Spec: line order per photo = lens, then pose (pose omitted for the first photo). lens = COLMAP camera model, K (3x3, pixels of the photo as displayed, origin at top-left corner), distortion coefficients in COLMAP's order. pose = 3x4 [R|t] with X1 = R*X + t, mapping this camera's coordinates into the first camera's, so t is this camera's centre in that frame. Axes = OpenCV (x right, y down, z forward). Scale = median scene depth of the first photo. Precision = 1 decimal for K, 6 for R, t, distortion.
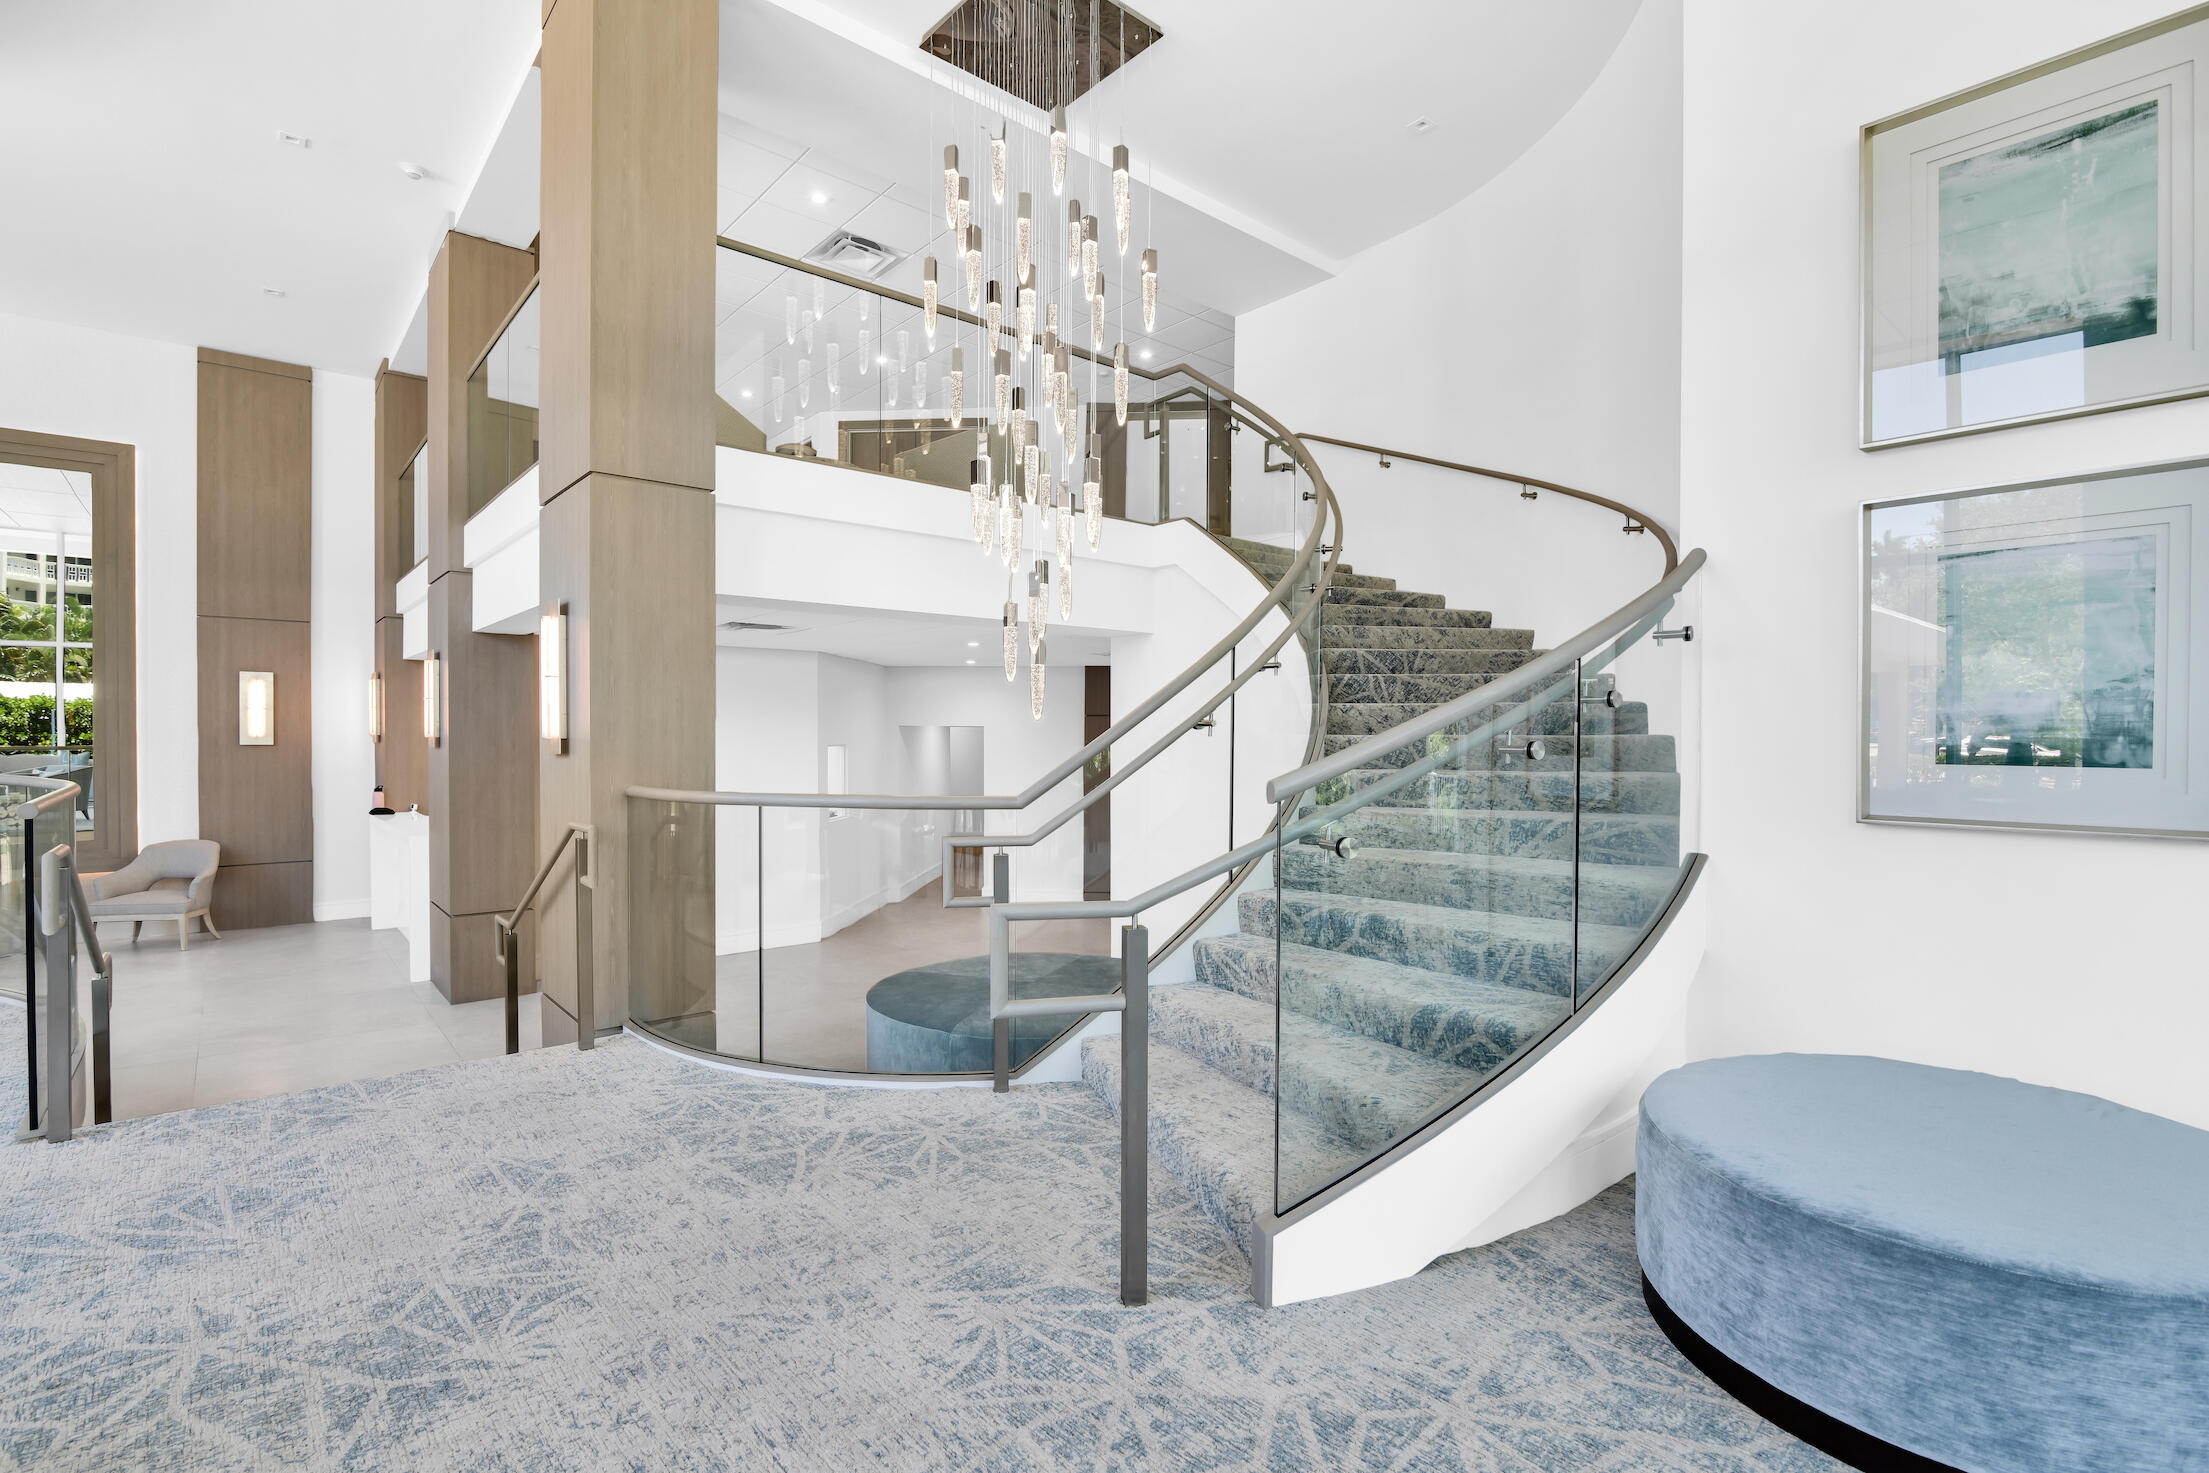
lens RADIAL K [[1024.1, 0, 1106.1], [0, 1024.1, 728.1], [0, 0, 1]] dist [-0.015811, -0.000088]
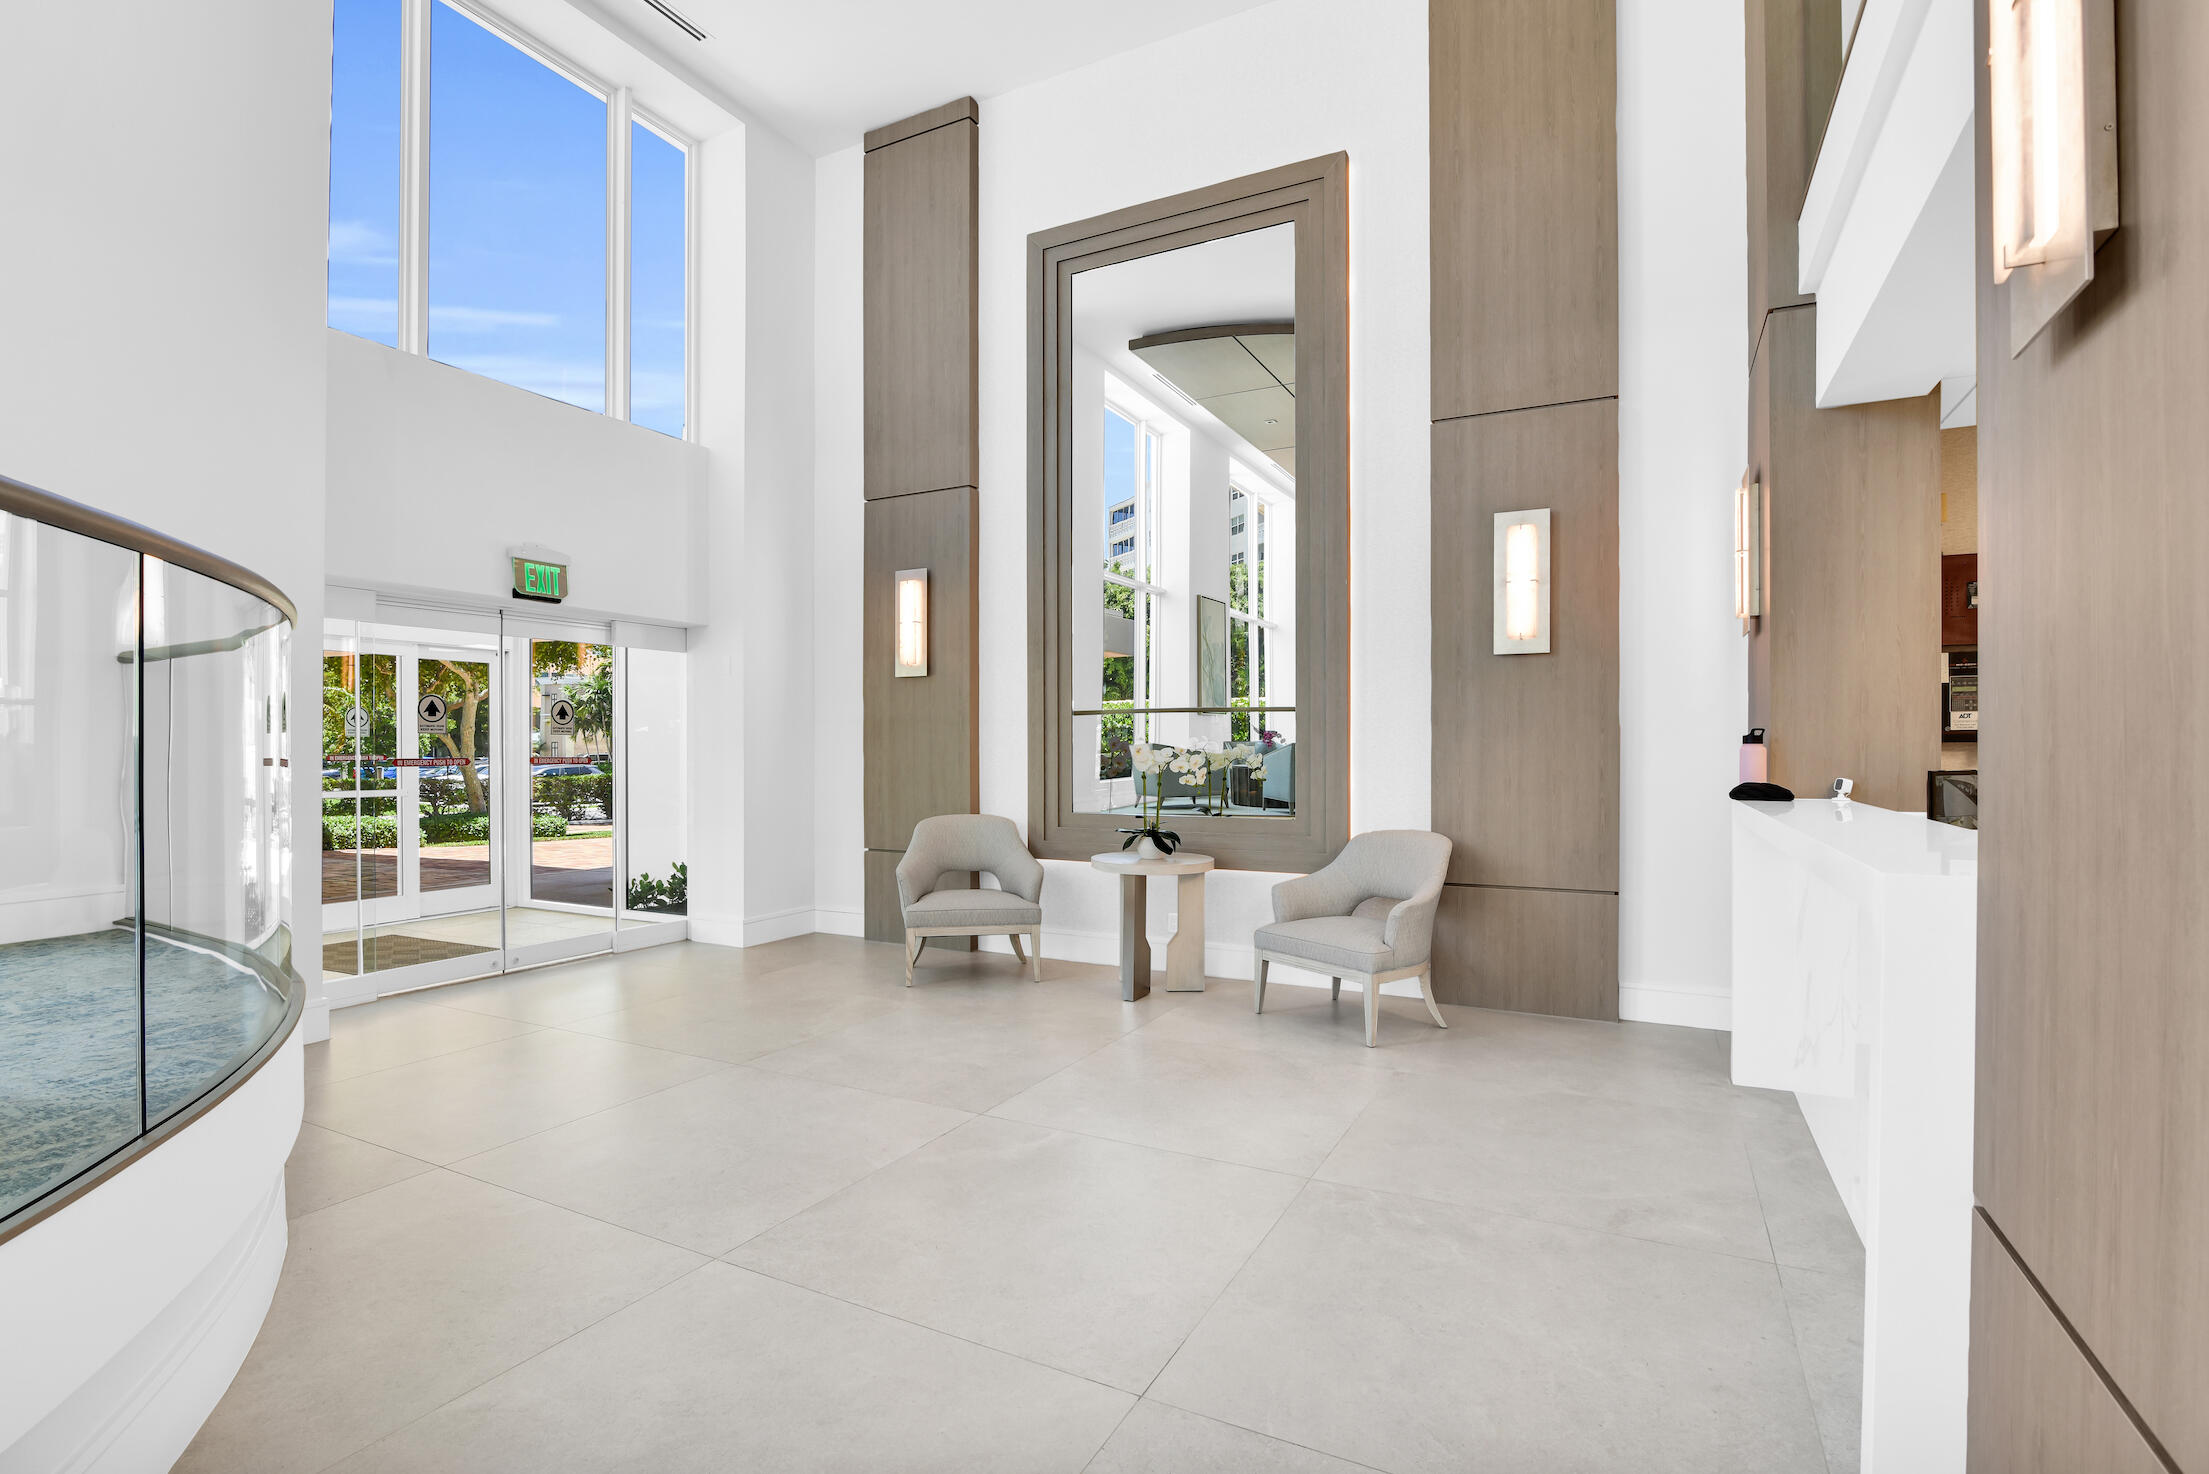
lens RADIAL K [[1024.1, 0, 1100.0], [0, 1024.1, 752.5], [0, 0, 1]] dist [-0.015811, -0.000088]
pose [[0.374987, -0.003853, -0.927022, -0.442306], [-0.013910, 0.999855, -0.009782, 0.074047], [0.926926, 0.016563, 0.374879, 0.612209]]
